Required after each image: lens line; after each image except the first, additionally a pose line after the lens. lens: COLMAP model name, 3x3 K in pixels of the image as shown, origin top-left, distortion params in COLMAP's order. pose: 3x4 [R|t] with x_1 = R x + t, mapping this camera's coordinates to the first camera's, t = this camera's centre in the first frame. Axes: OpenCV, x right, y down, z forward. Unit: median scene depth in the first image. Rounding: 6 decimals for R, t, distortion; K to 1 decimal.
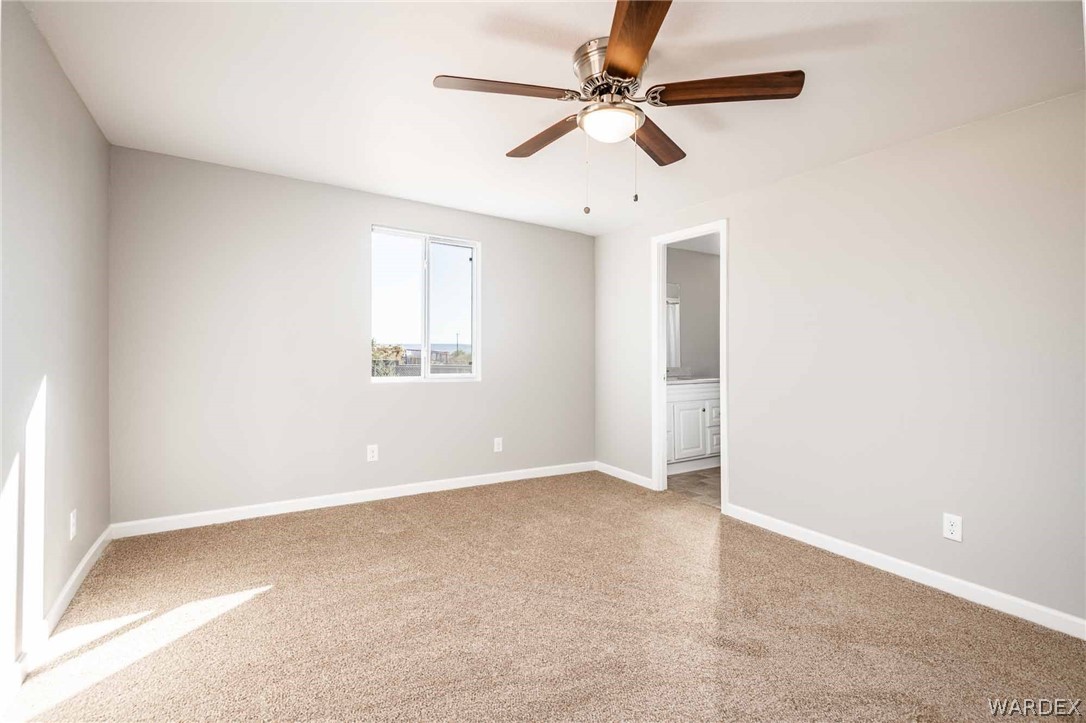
lens RADIAL K [[499.3, 0, 543.7], [0, 499.3, 346.9], [0, 0, 1]] dist [0.032352, -0.023126]
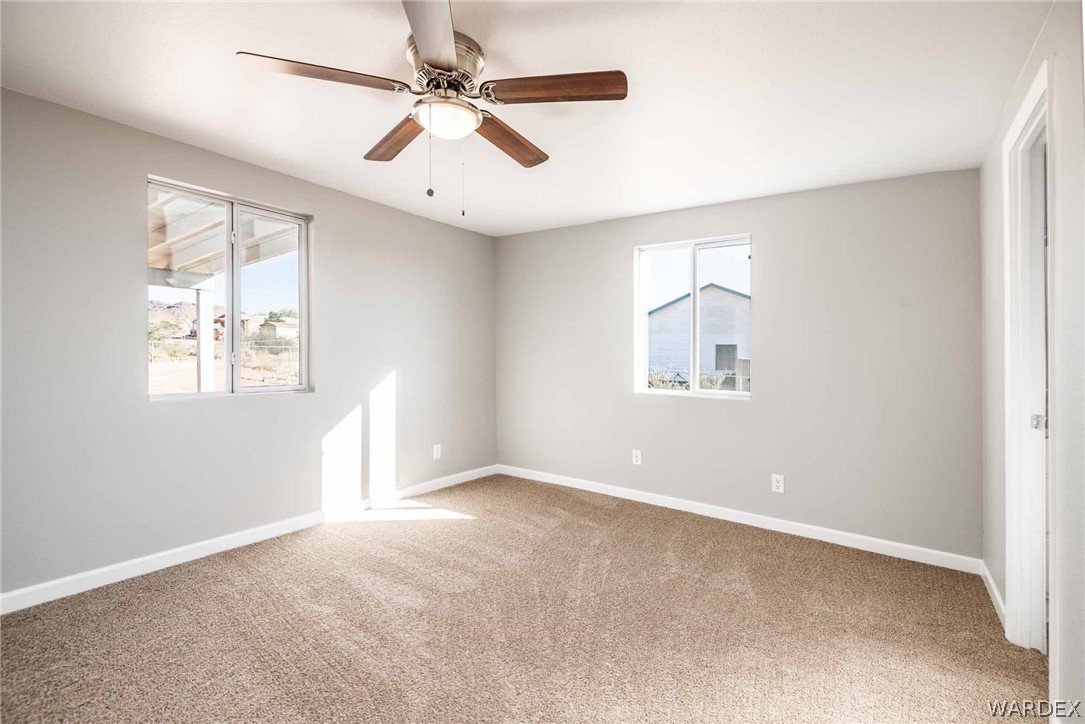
lens RADIAL K [[490.3, 0, 547.8], [0, 490.3, 363.9], [0, 0, 1]] dist [0.010076, -0.008229]
pose [[0.380341, 0.006316, -0.924825, 0.576010], [-0.009252, 0.999953, 0.003025, 0.008536], [0.924800, 0.007406, 0.380381, 0.424062]]
